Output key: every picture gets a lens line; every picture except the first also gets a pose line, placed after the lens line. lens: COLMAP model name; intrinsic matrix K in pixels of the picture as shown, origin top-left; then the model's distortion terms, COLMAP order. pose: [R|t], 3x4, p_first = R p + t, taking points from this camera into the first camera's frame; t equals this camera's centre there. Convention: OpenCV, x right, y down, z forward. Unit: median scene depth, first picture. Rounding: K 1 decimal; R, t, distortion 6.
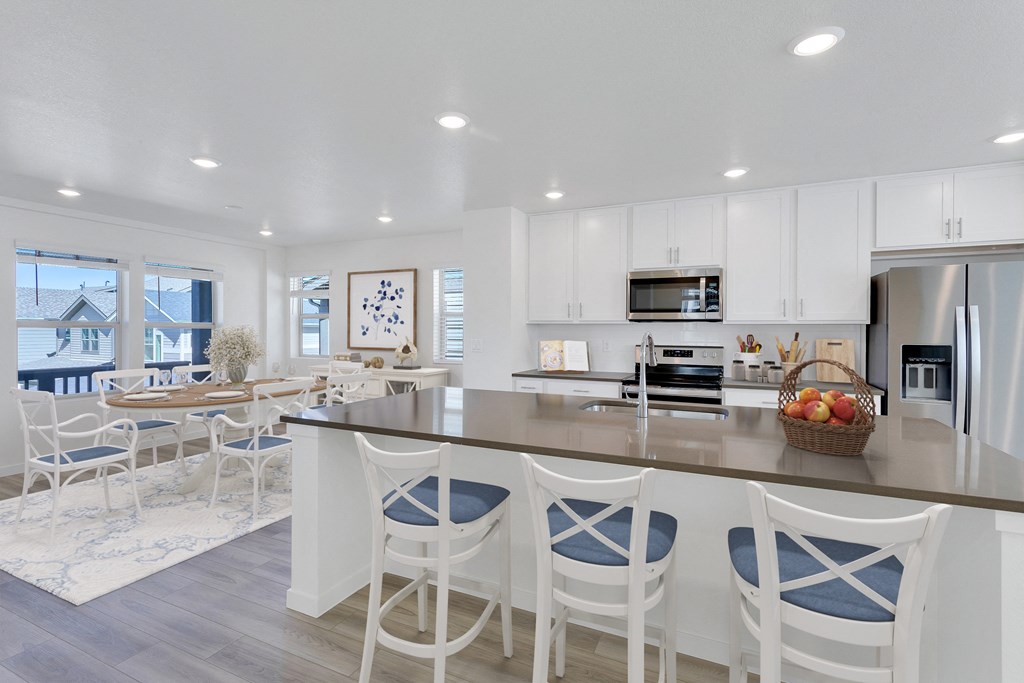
lens RADIAL K [[459.8, 0, 506.8], [0, 459.8, 334.4], [0, 0, 1]] dist [-0.014273, 0.000425]
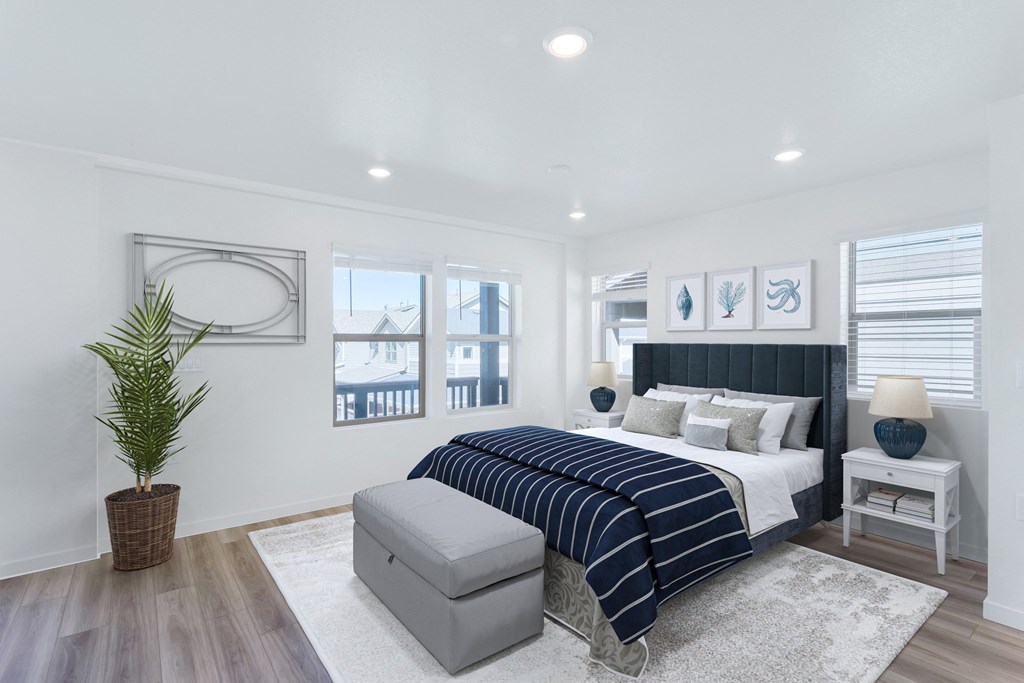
lens RADIAL K [[495.4, 0, 513.1], [0, 495.4, 345.6], [0, 0, 1]] dist [-0.004809, 0.000109]
pose [[0.877677, 0.000406, -0.479253, -0.270344], [-0.001635, 0.999996, -0.002147, -0.004547], [0.479251, 0.002667, 0.877674, 0.276028]]
